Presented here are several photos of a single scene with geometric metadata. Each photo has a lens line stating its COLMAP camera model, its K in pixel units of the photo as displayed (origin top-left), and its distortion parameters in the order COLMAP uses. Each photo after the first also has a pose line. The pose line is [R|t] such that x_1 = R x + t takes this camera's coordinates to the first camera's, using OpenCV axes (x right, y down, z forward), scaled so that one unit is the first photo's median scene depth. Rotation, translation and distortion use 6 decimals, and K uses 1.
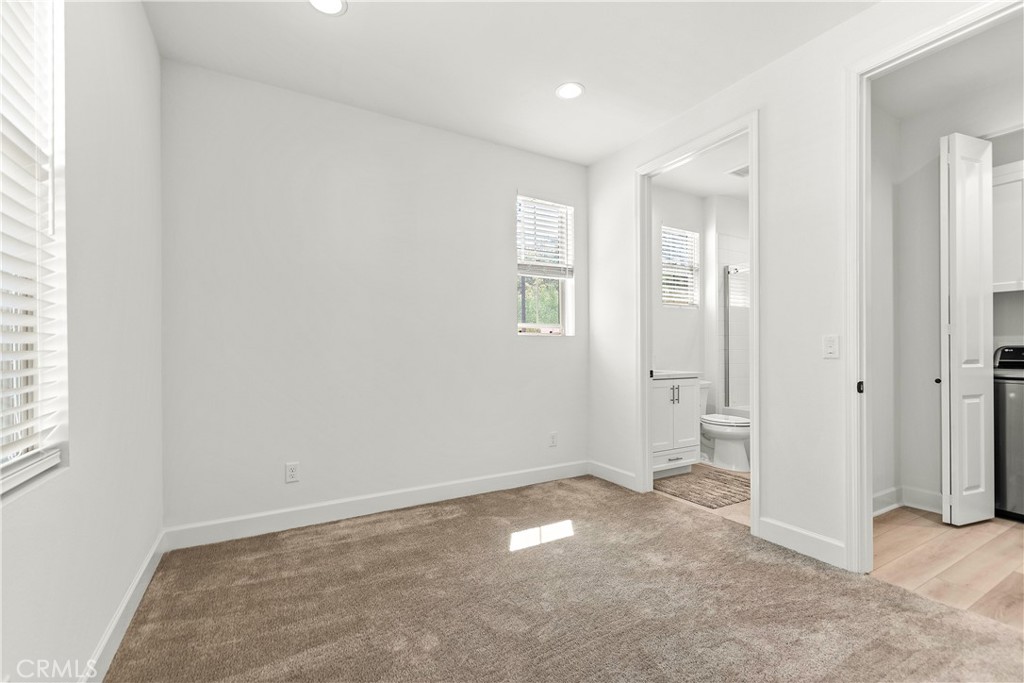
lens RADIAL K [[441.7, 0, 516.6], [0, 441.7, 348.4], [0, 0, 1]] dist [0.001463, -0.000287]
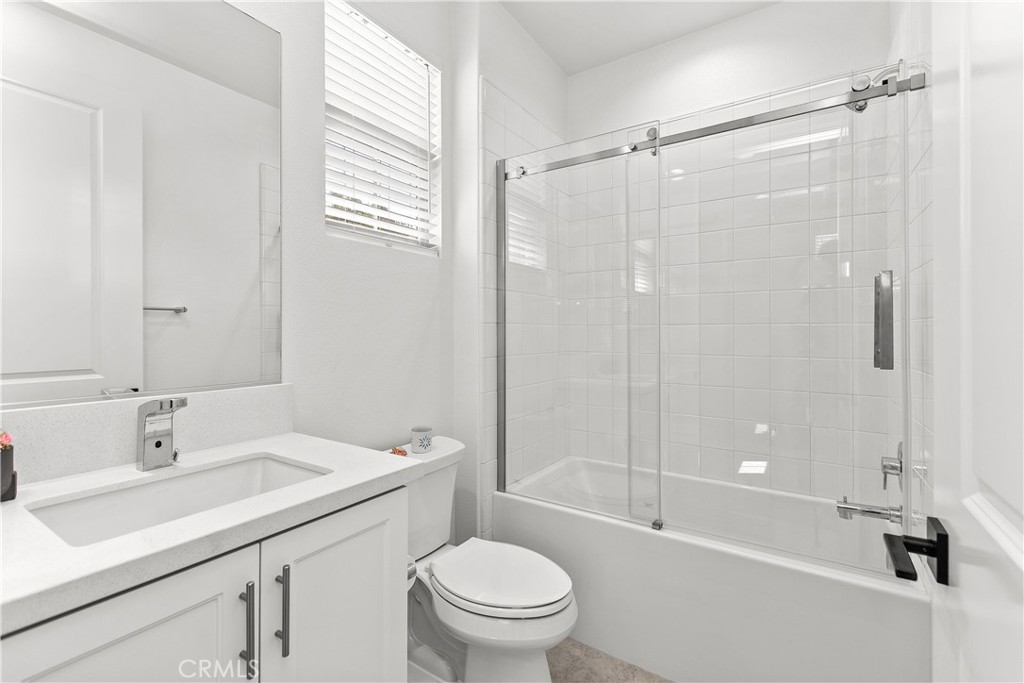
lens RADIAL K [[448.0, 0, 512.0], [0, 448.0, 341.5], [0, 0, 1]] dist [-0.000487, -0.000088]
pose [[0.894874, -0.005059, 0.446290, 0.288890], [-0.003732, 0.999816, 0.018817, -0.019113], [-0.446303, -0.018505, 0.894691, 0.602805]]
